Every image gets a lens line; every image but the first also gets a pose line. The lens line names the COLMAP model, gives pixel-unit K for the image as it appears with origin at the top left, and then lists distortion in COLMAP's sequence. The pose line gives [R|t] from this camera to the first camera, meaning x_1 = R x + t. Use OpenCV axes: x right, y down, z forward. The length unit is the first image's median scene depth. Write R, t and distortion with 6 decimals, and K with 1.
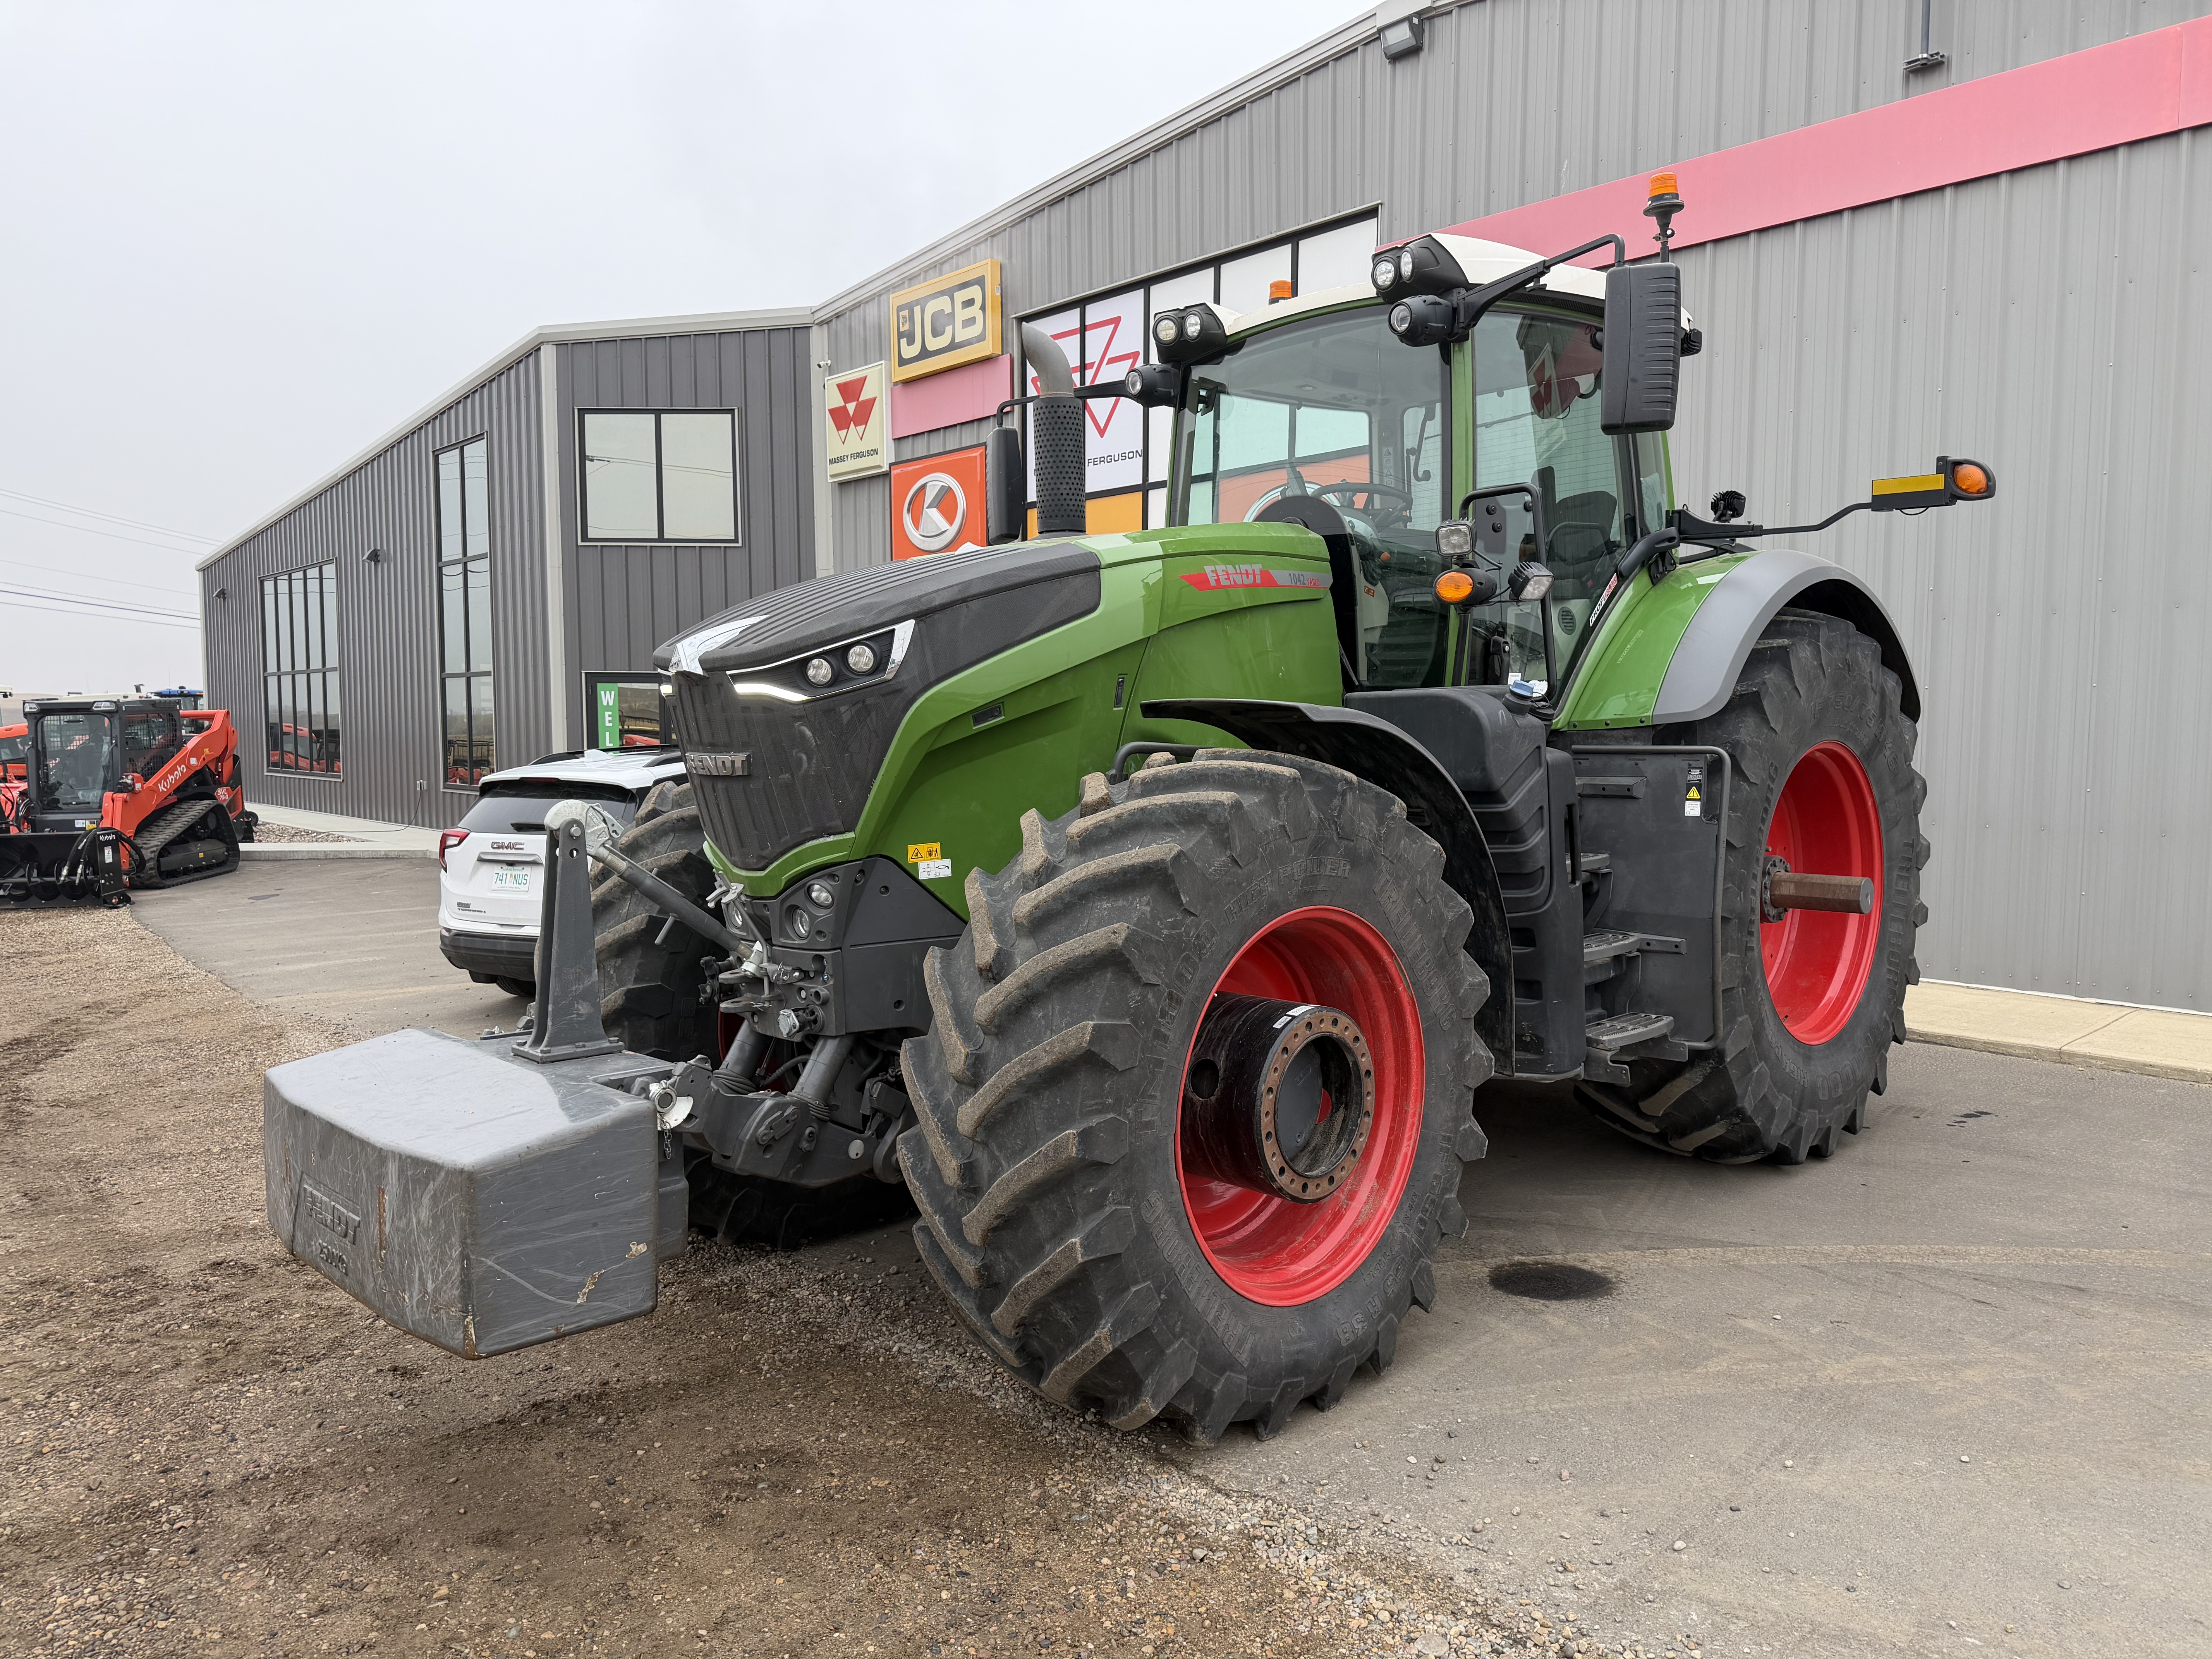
lens RADIAL K [[1494.2, 0, 1110.0], [0, 1494.2, 841.2], [0, 0, 1]] dist [0.075355, -0.065058]
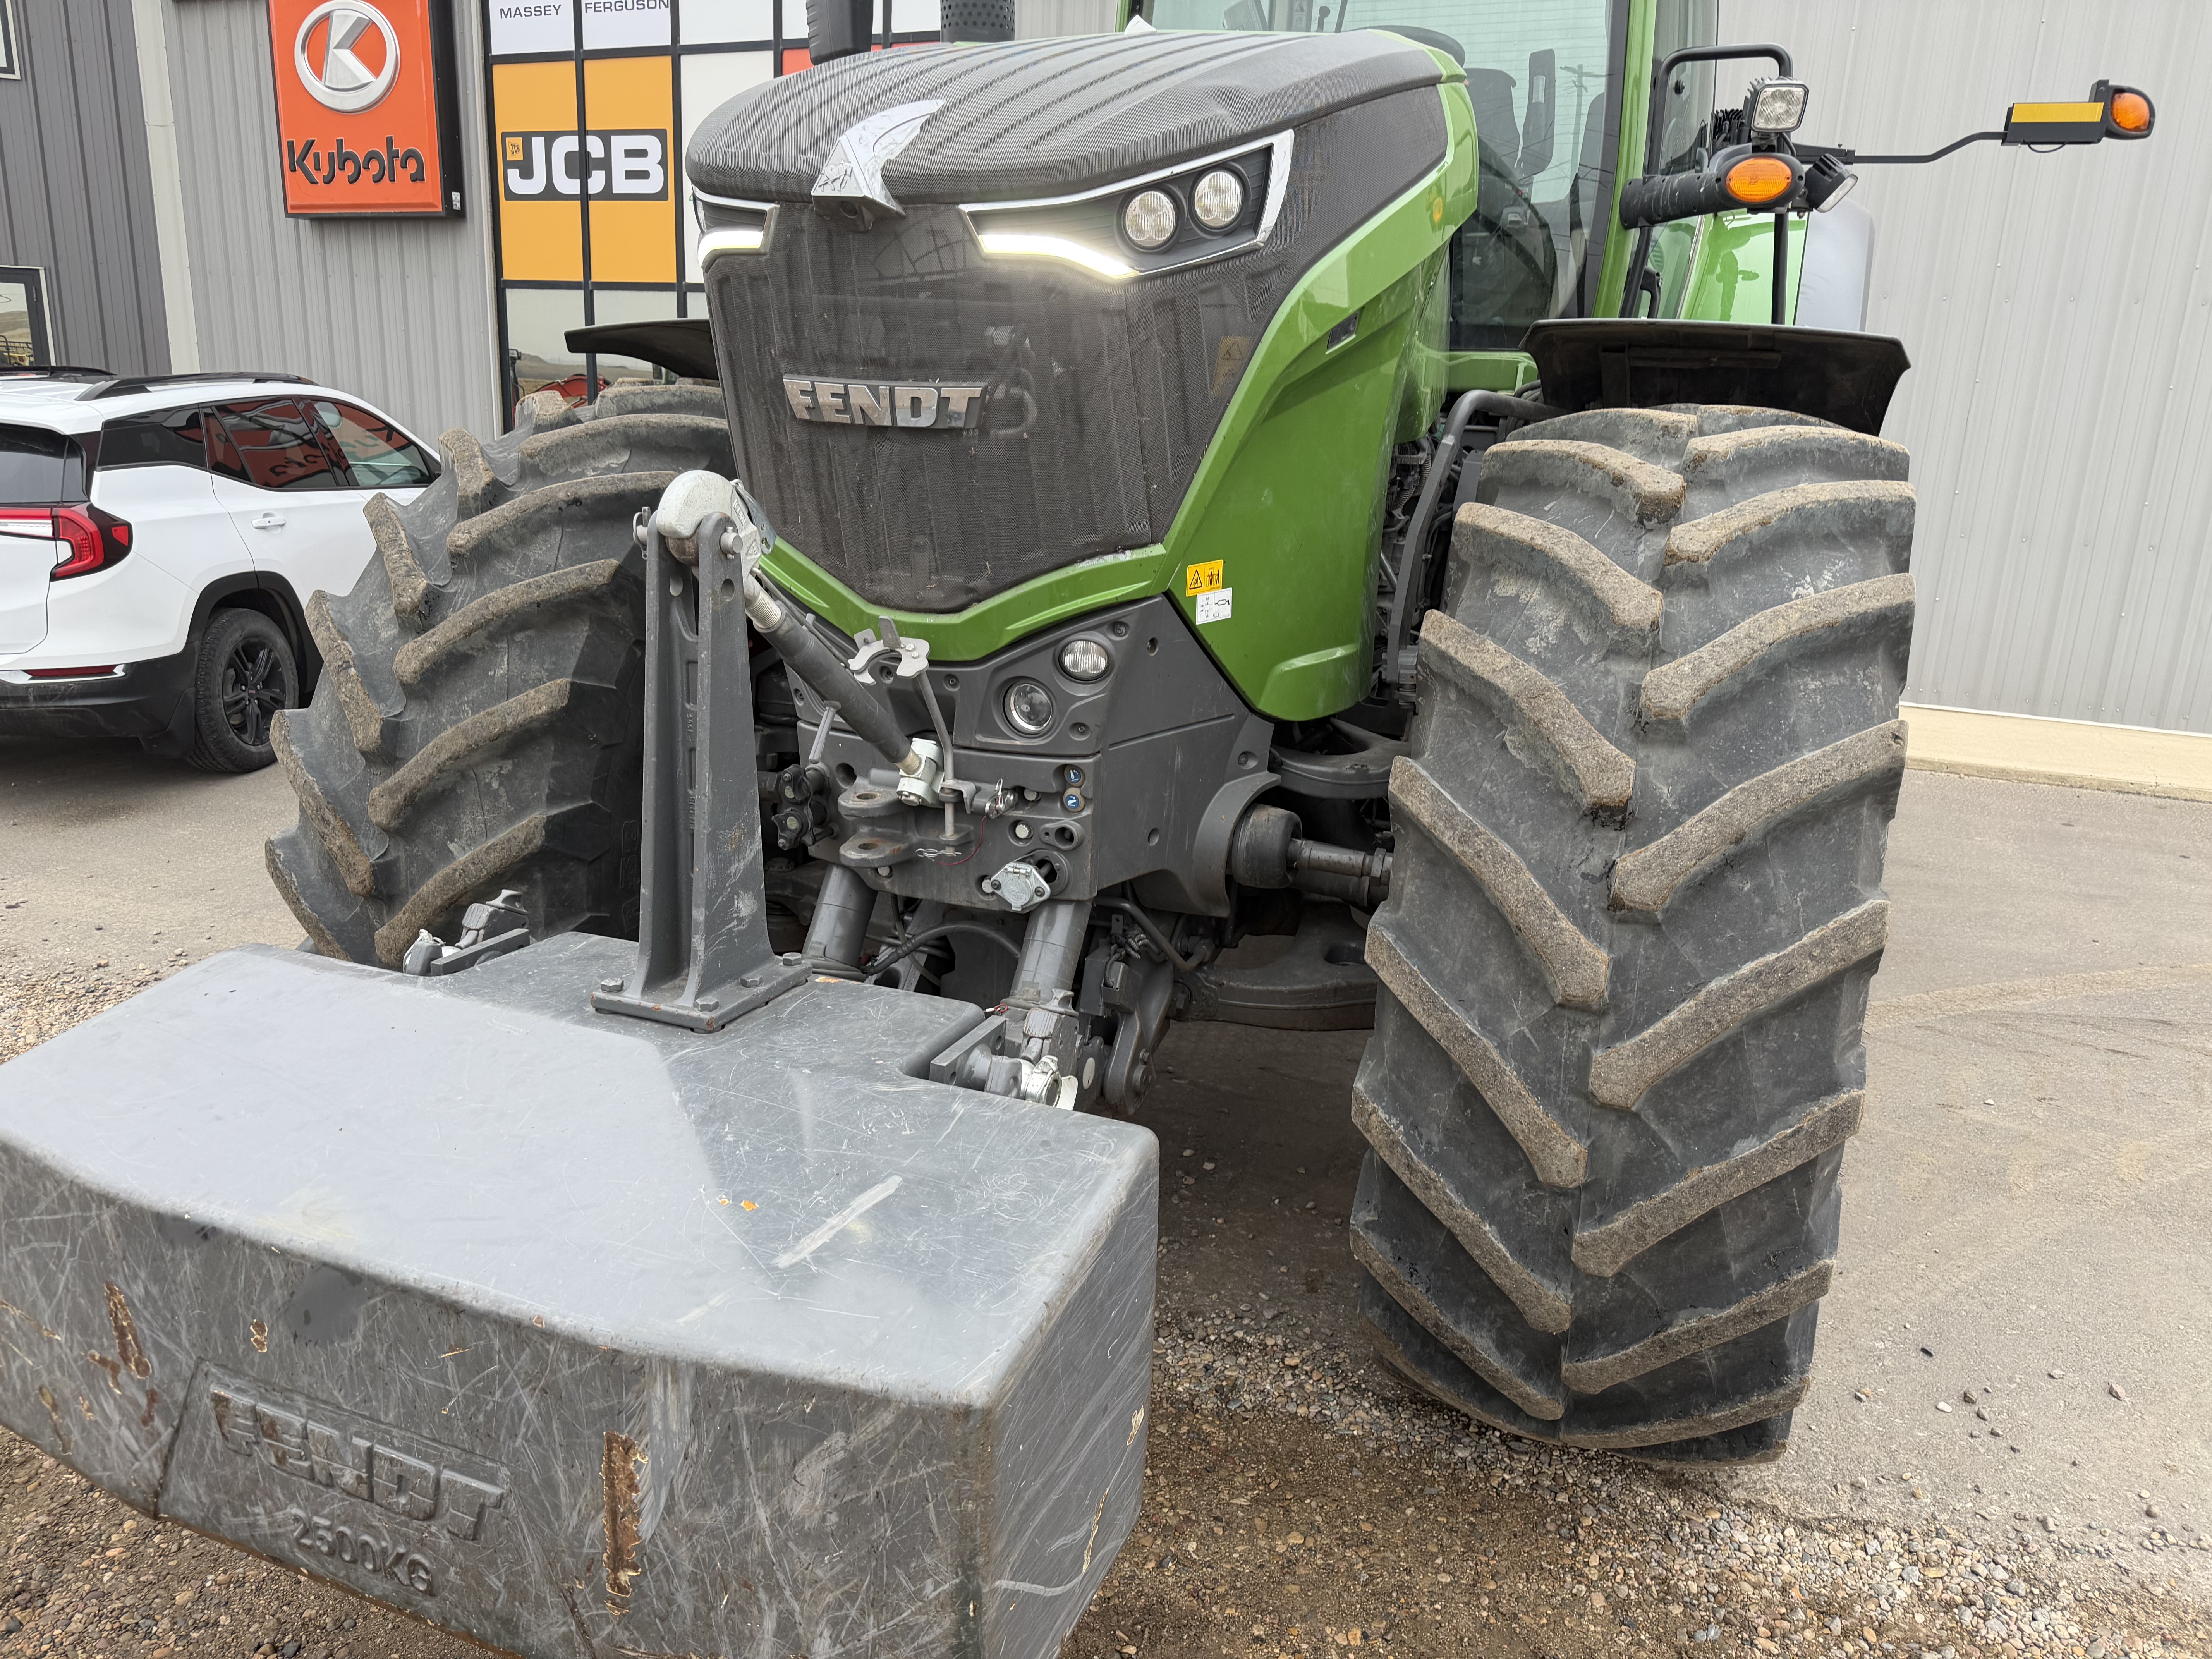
lens RADIAL K [[1494.2, 0, 1110.0], [0, 1494.2, 841.2], [0, 0, 1]] dist [0.075355, -0.065058]
pose [[0.920015, -0.070205, 0.385542, -0.391587], [-0.012500, 0.978064, 0.207930, -0.012934], [-0.391683, -0.196118, 0.898956, 0.473739]]
